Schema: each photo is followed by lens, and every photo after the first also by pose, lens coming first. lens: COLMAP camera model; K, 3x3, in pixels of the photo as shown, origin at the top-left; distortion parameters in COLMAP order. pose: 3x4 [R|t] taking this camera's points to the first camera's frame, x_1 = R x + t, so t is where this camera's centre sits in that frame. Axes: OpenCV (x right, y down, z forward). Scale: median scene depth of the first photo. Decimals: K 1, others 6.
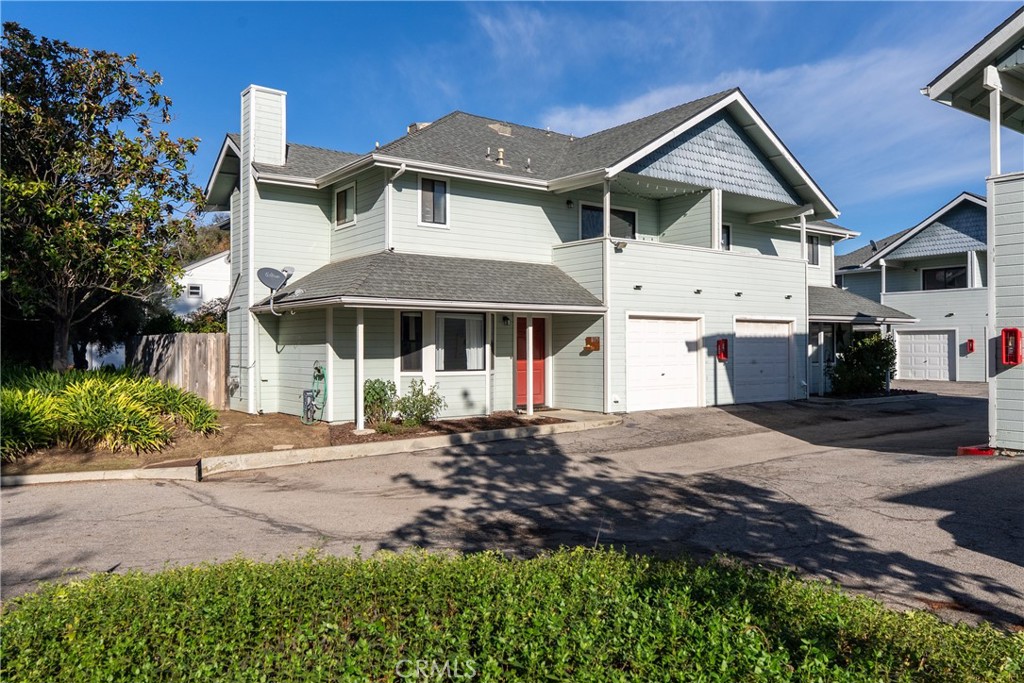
lens RADIAL K [[762.5, 0, 512.0], [0, 762.5, 341.5], [0, 0, 1]] dist [-0.000133, -0.000028]
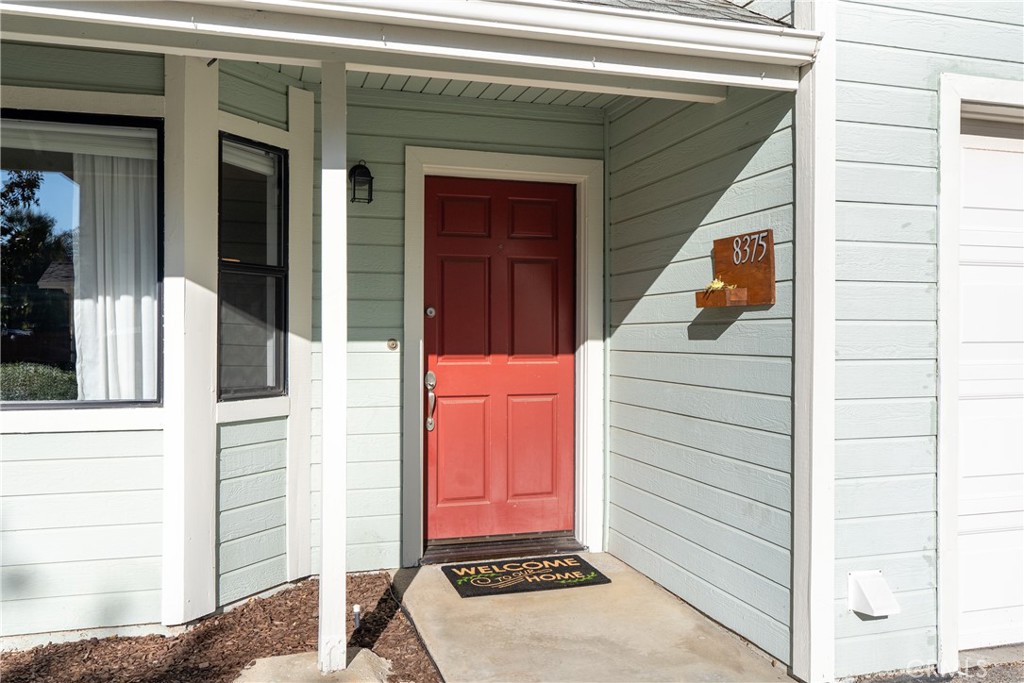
lens RADIAL K [[838.1, 0, 512.0], [0, 838.1, 341.5], [0, 0, 1]] dist [0.001896, 0.001455]
pose [[0.938027, 0.007648, -0.346478, 0.124395], [-0.003072, 0.999901, 0.013754, 0.017106], [0.346549, -0.011838, 0.937957, 0.790547]]
